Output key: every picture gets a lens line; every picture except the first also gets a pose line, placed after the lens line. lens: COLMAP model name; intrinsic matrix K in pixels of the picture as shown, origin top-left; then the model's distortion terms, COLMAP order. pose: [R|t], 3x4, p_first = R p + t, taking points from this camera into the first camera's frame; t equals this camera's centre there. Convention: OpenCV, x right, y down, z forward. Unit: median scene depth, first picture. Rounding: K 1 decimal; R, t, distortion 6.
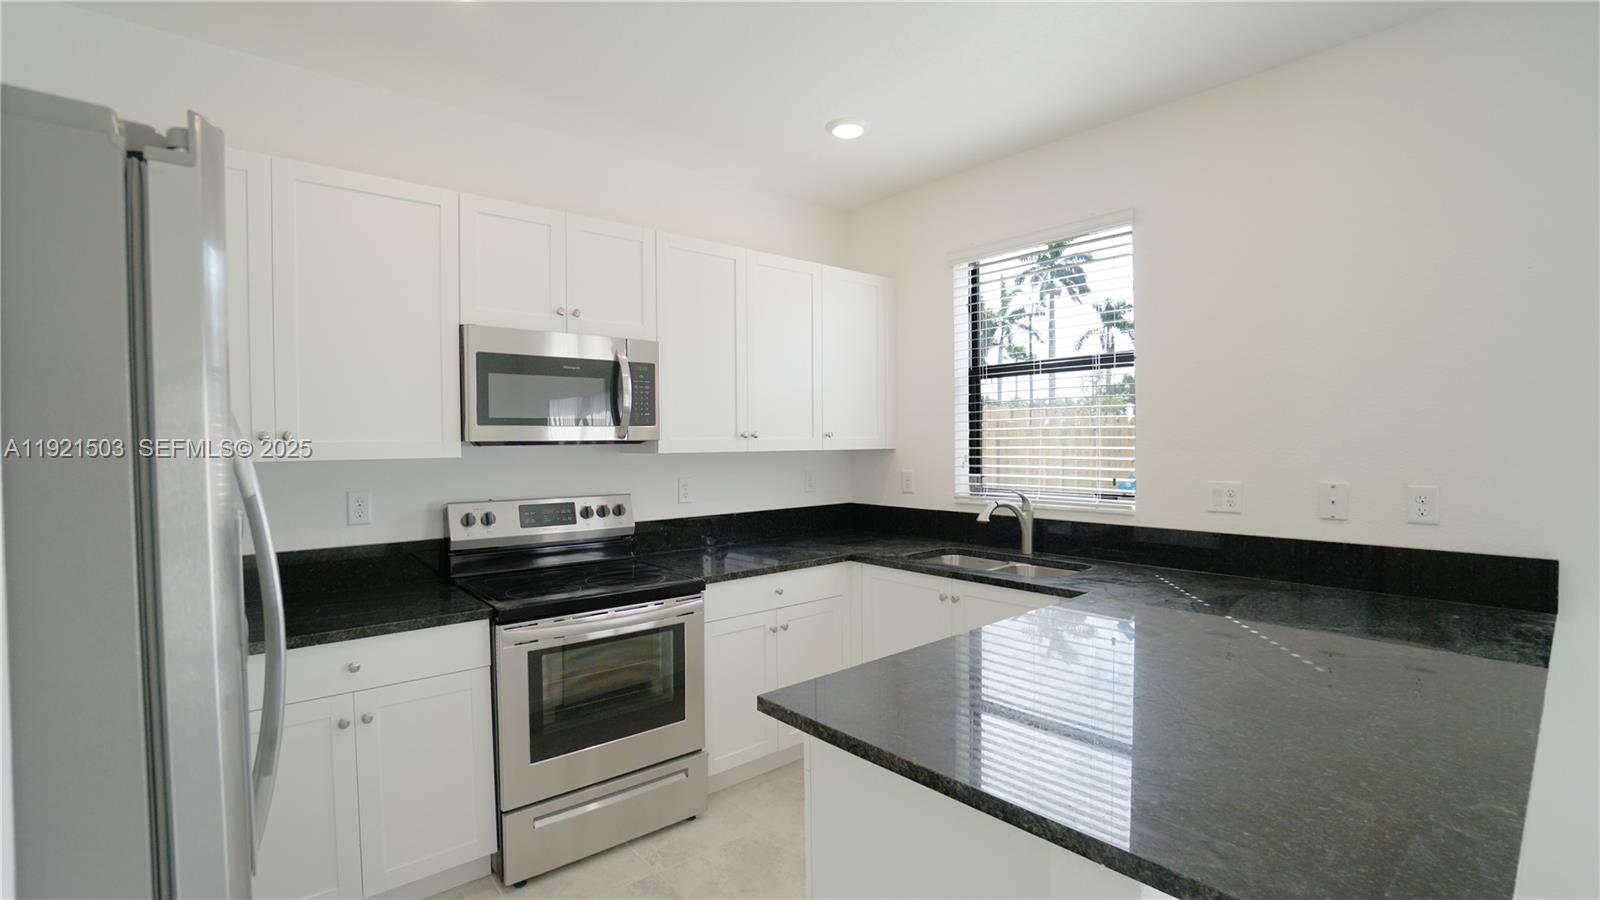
lens RADIAL K [[724.8, 0, 793.7], [0, 724.8, 461.8], [0, 0, 1]] dist [-0.062189, 0.025542]
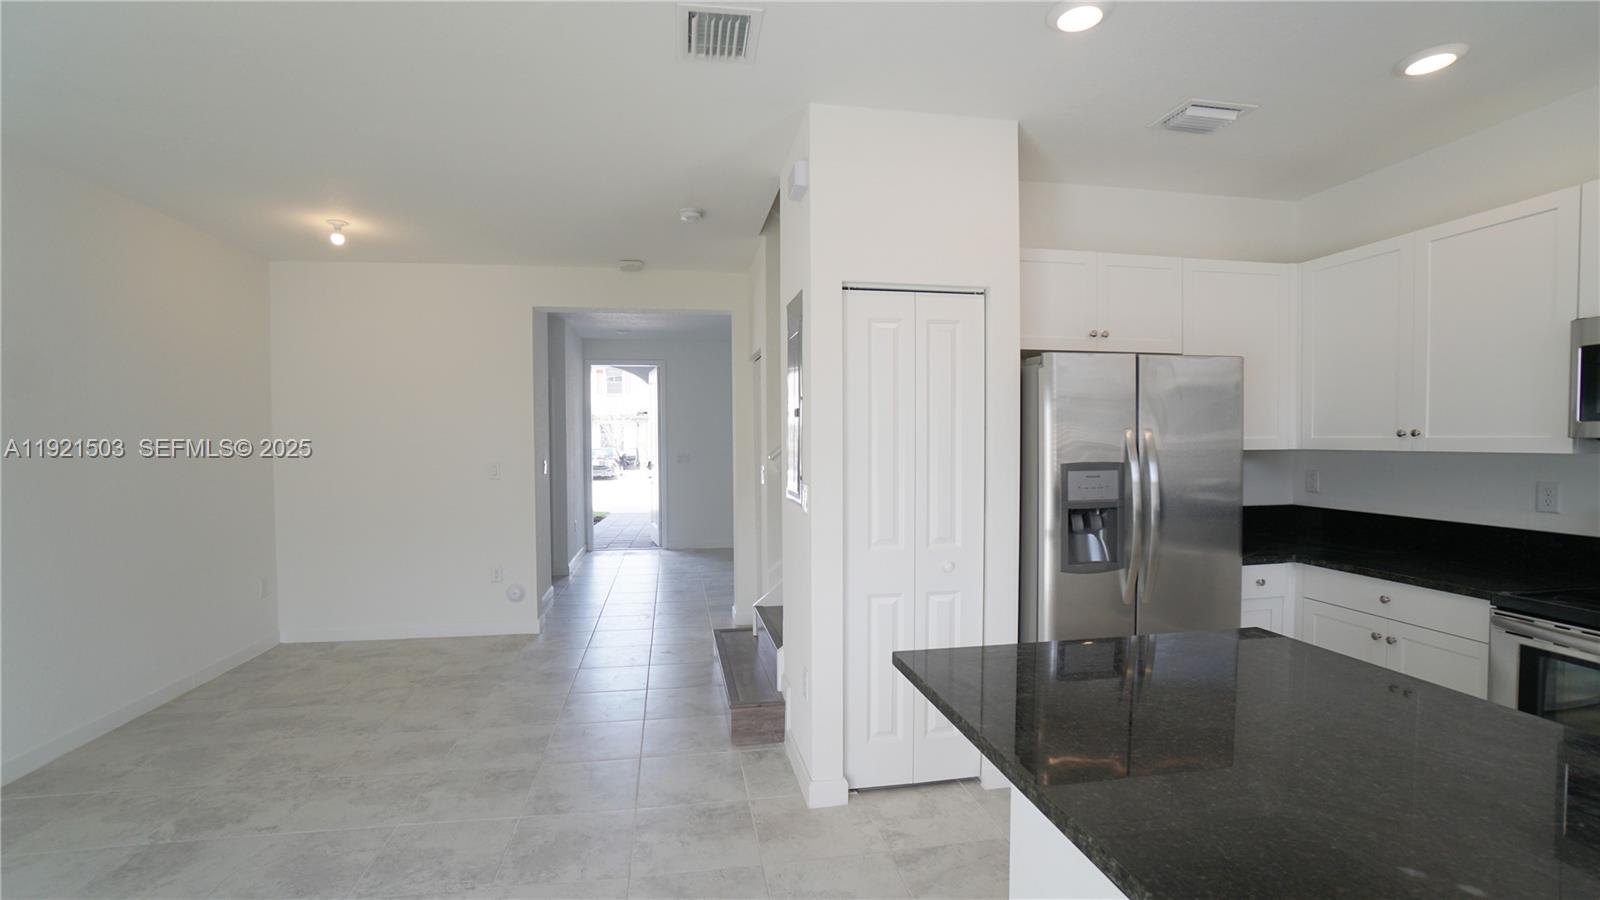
lens RADIAL K [[724.8, 0, 793.7], [0, 724.8, 461.8], [0, 0, 1]] dist [-0.062189, 0.025542]
pose [[-0.509096, 0.038811, -0.859834, 0.804920], [-0.017483, 0.998310, 0.055413, -0.025500], [0.860532, 0.043243, -0.507558, 0.483595]]
